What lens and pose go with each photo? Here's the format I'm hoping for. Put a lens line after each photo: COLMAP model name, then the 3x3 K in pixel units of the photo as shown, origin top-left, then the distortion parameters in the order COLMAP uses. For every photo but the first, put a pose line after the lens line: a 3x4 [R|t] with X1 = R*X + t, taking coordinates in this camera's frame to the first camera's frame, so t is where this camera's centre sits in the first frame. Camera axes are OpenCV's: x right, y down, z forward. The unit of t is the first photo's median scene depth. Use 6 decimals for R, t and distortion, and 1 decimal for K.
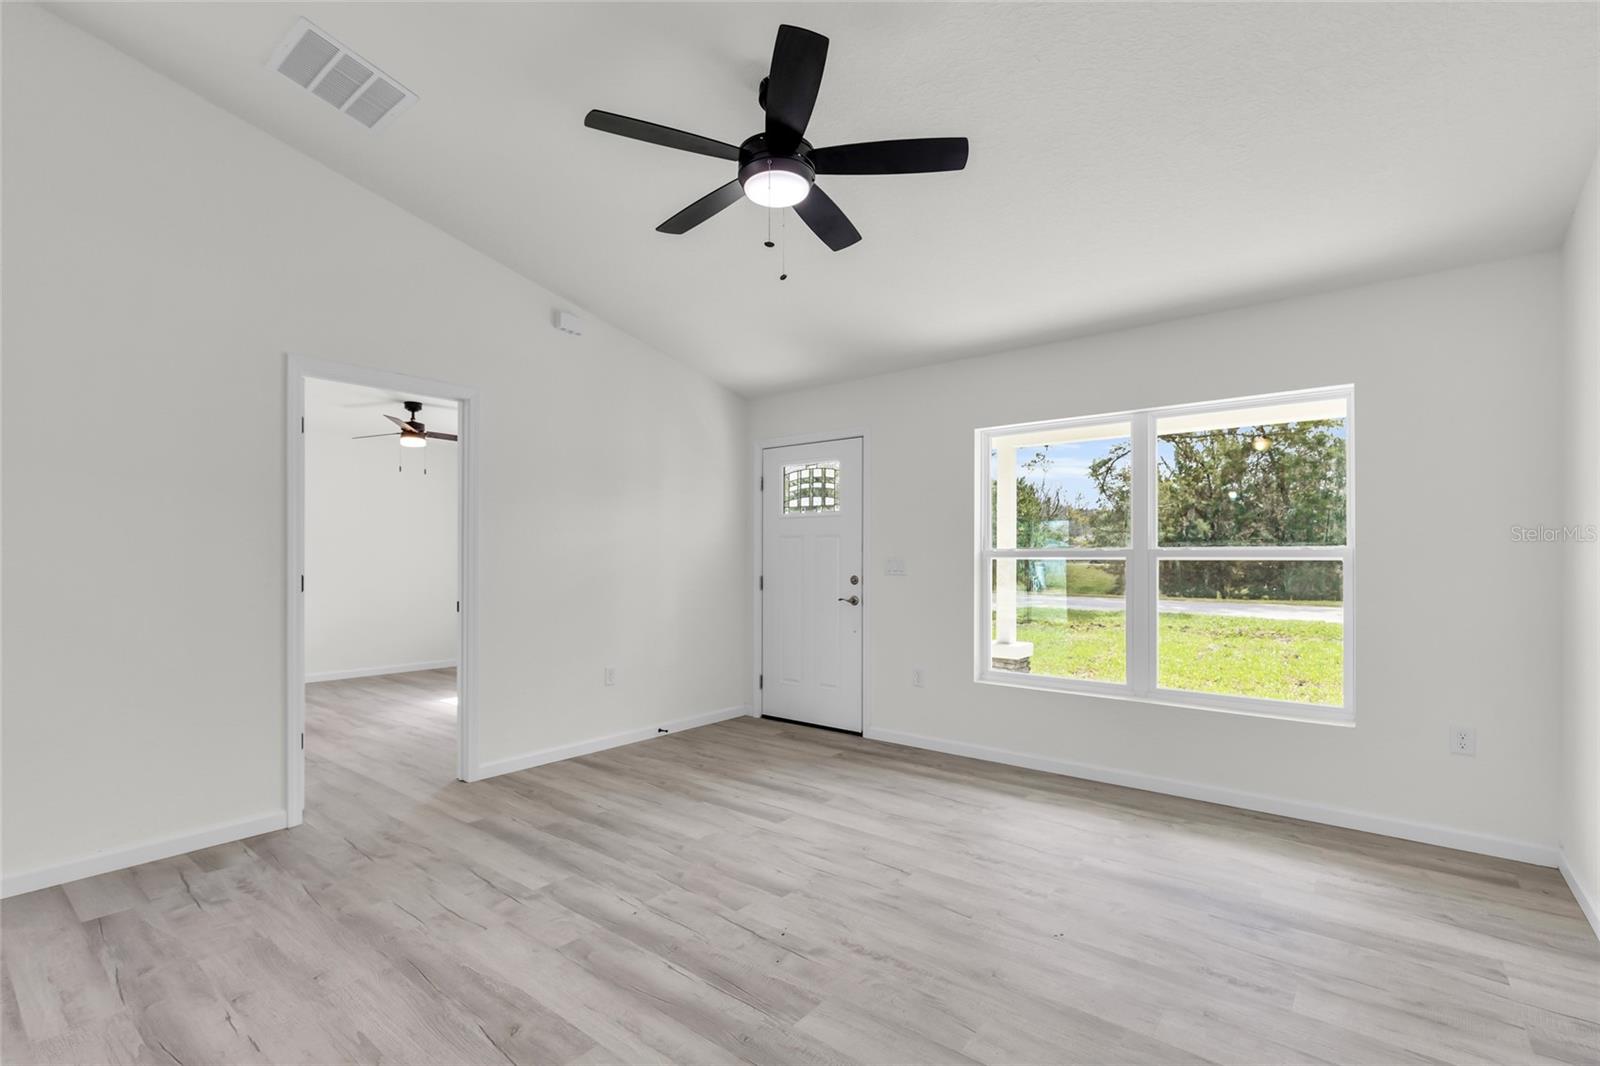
lens RADIAL K [[723.9, 0, 798.0], [0, 723.9, 554.5], [0, 0, 1]] dist [0.000667, 0.000243]
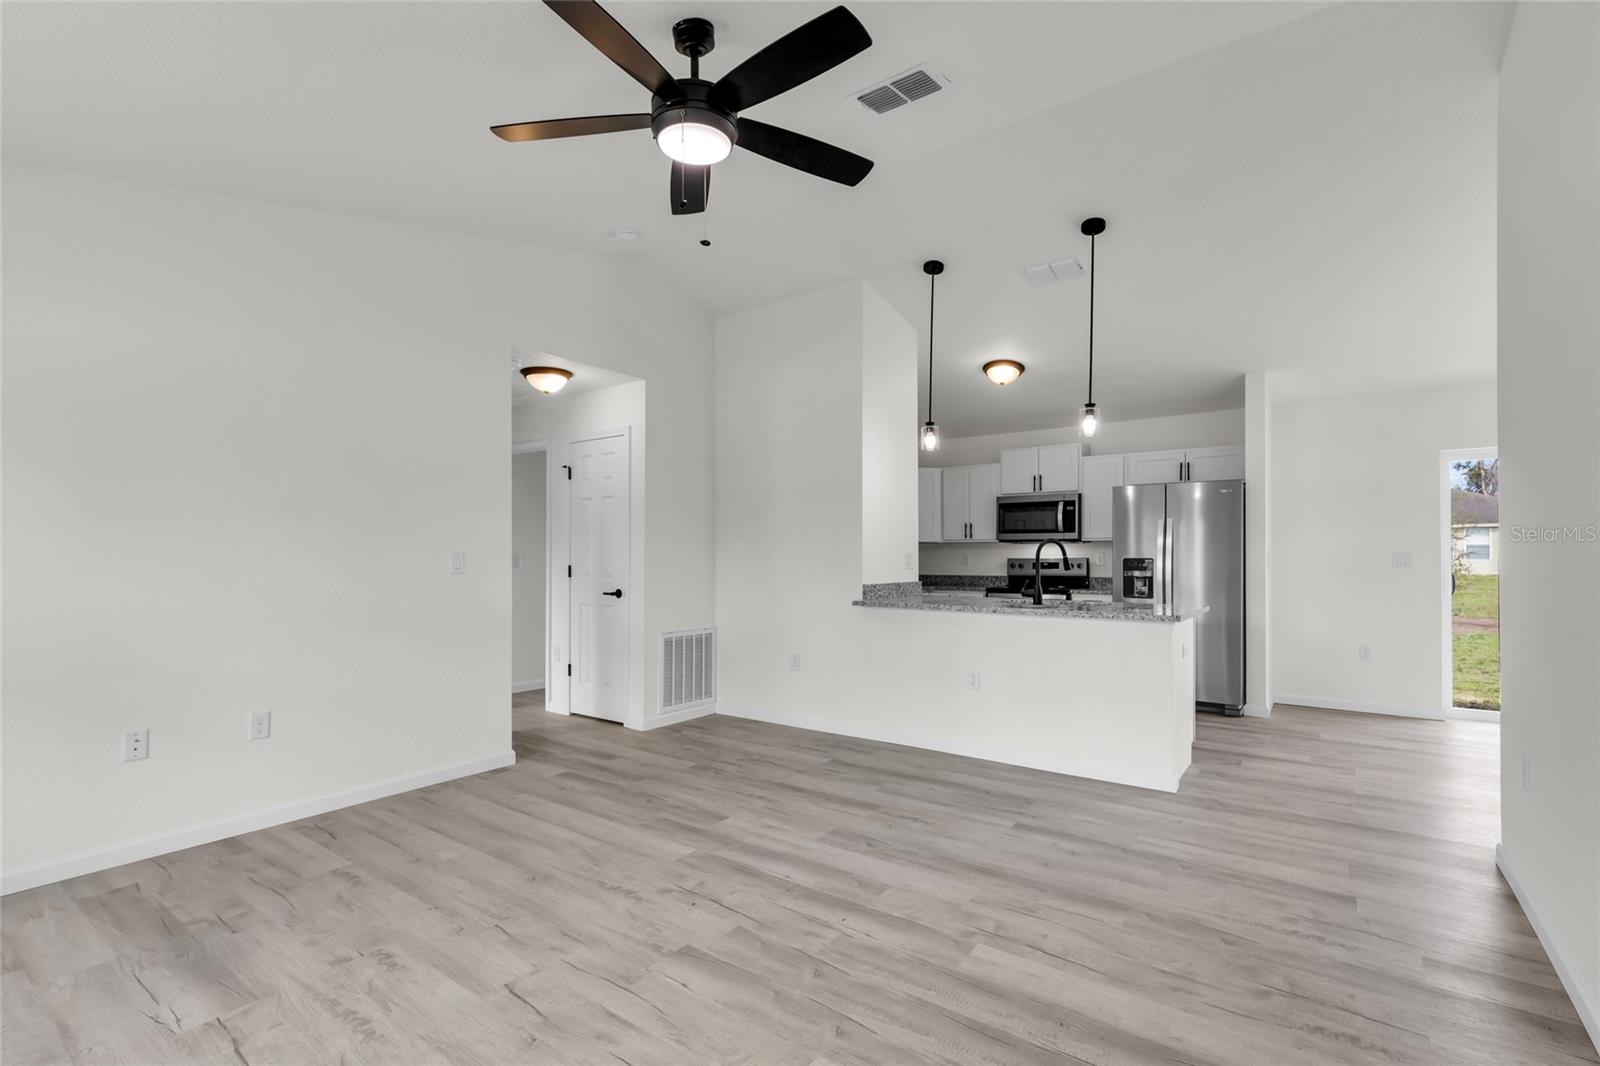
lens RADIAL K [[723.9, 0, 798.0], [0, 723.9, 554.5], [0, 0, 1]] dist [0.000667, 0.000243]
pose [[-0.999357, -0.000166, -0.035863, -0.122828], [0.000039, 0.999984, -0.005720, 0.010357], [0.035864, -0.005717, -0.999340, 1.865909]]
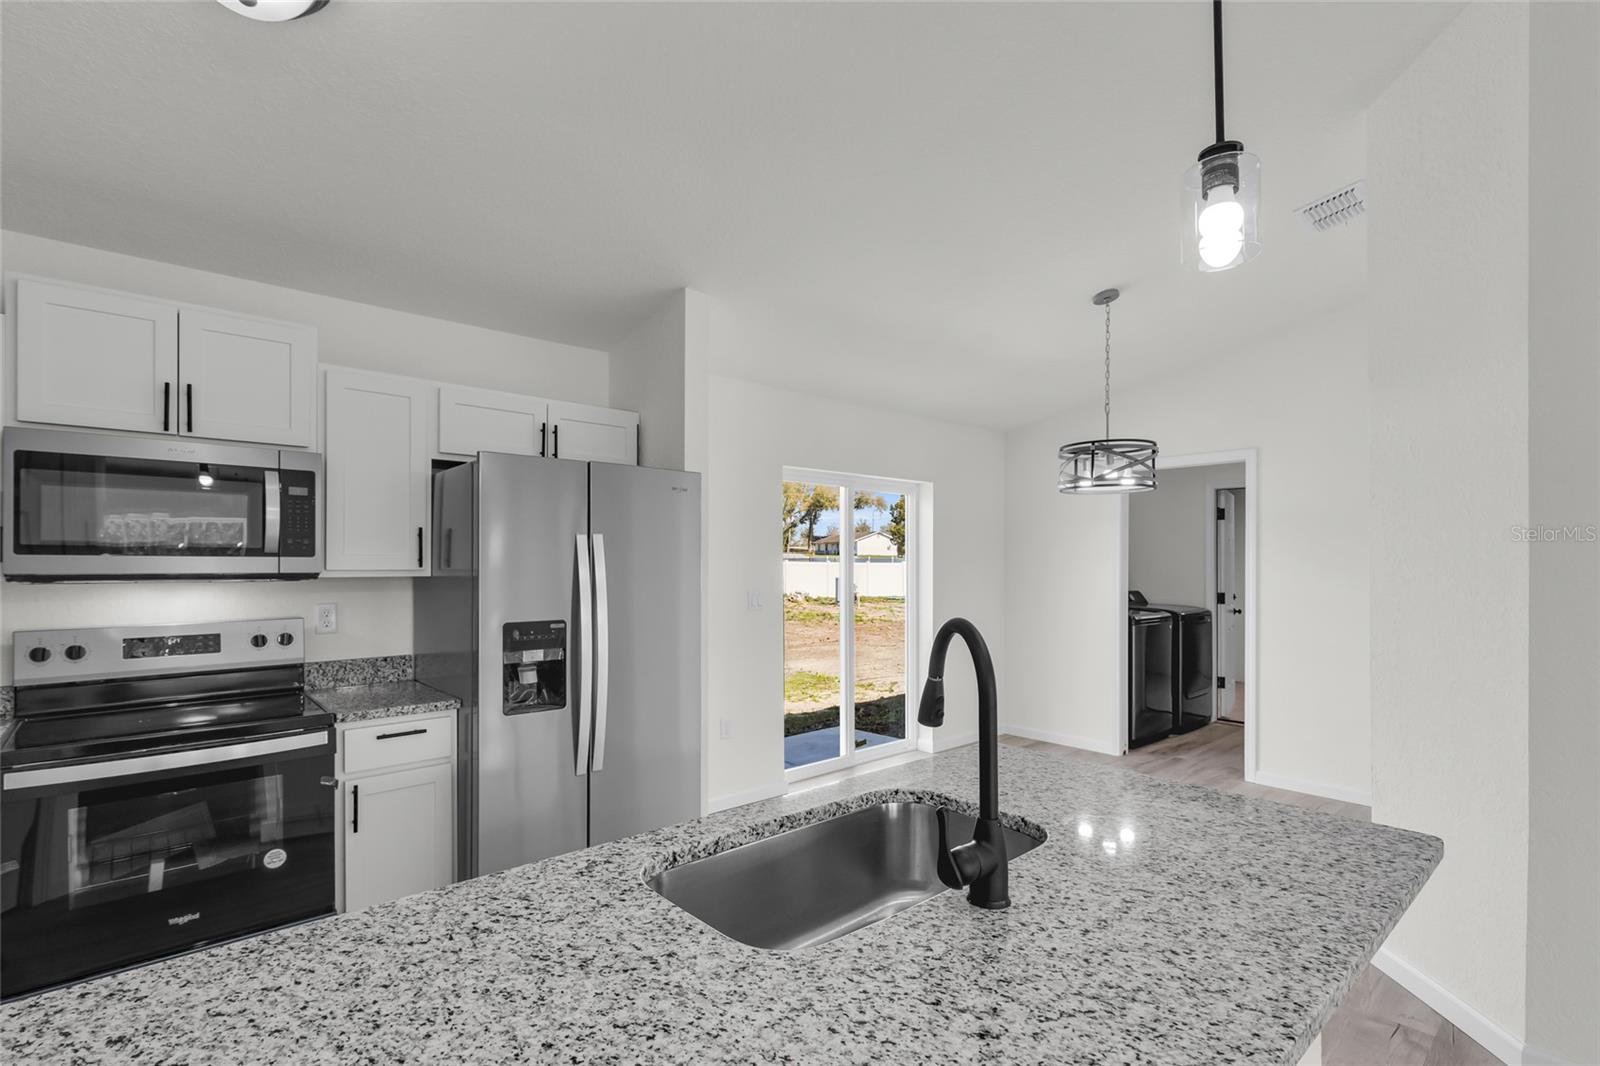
lens RADIAL K [[743.9, 0, 779.6], [0, 743.9, 562.2], [0, 0, 1]] dist [0.004309, 0.000478]
pose [[-0.174671, 0.000393, -0.984627, -0.307657], [0.001227, 0.999999, 0.000181, -0.071050], [0.984626, -0.001177, -0.174671, 0.194332]]
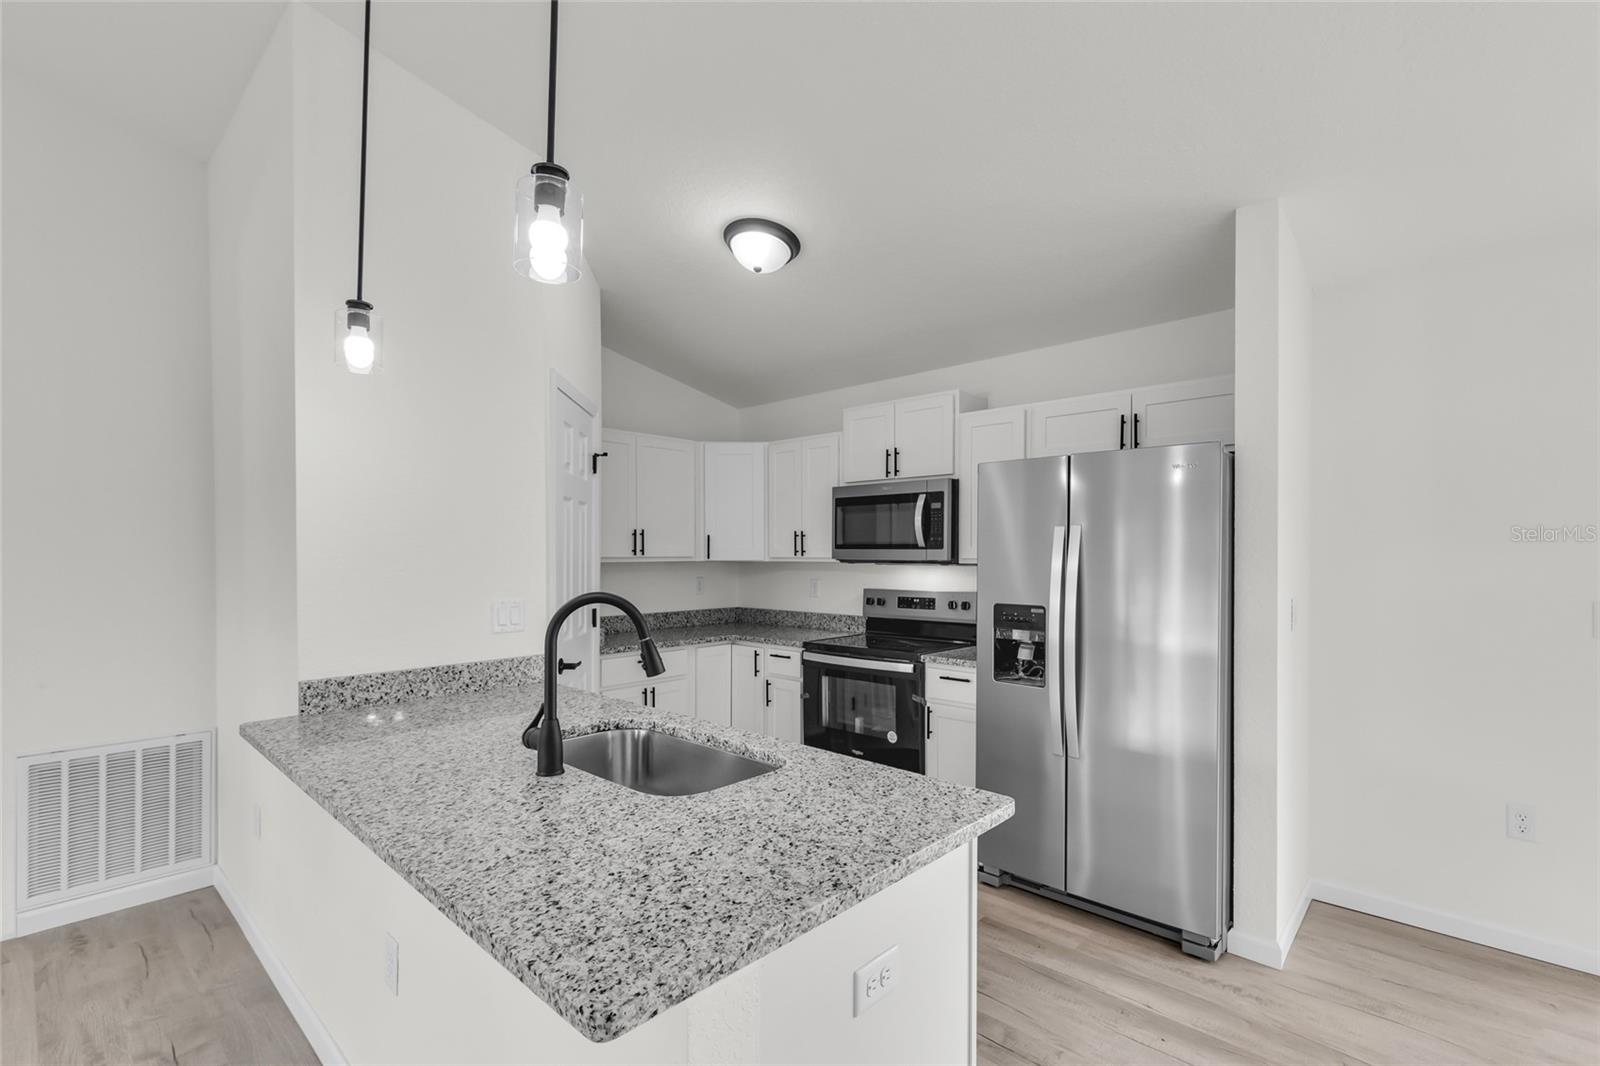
lens RADIAL K [[723.9, 0, 798.0], [0, 723.9, 554.5], [0, 0, 1]] dist [0.000667, 0.000243]
pose [[-0.997455, 0.001992, 0.071277, -0.979672], [0.002001, 0.999998, 0.000055, -0.069080], [-0.071277, 0.000197, -0.997457, 0.826661]]
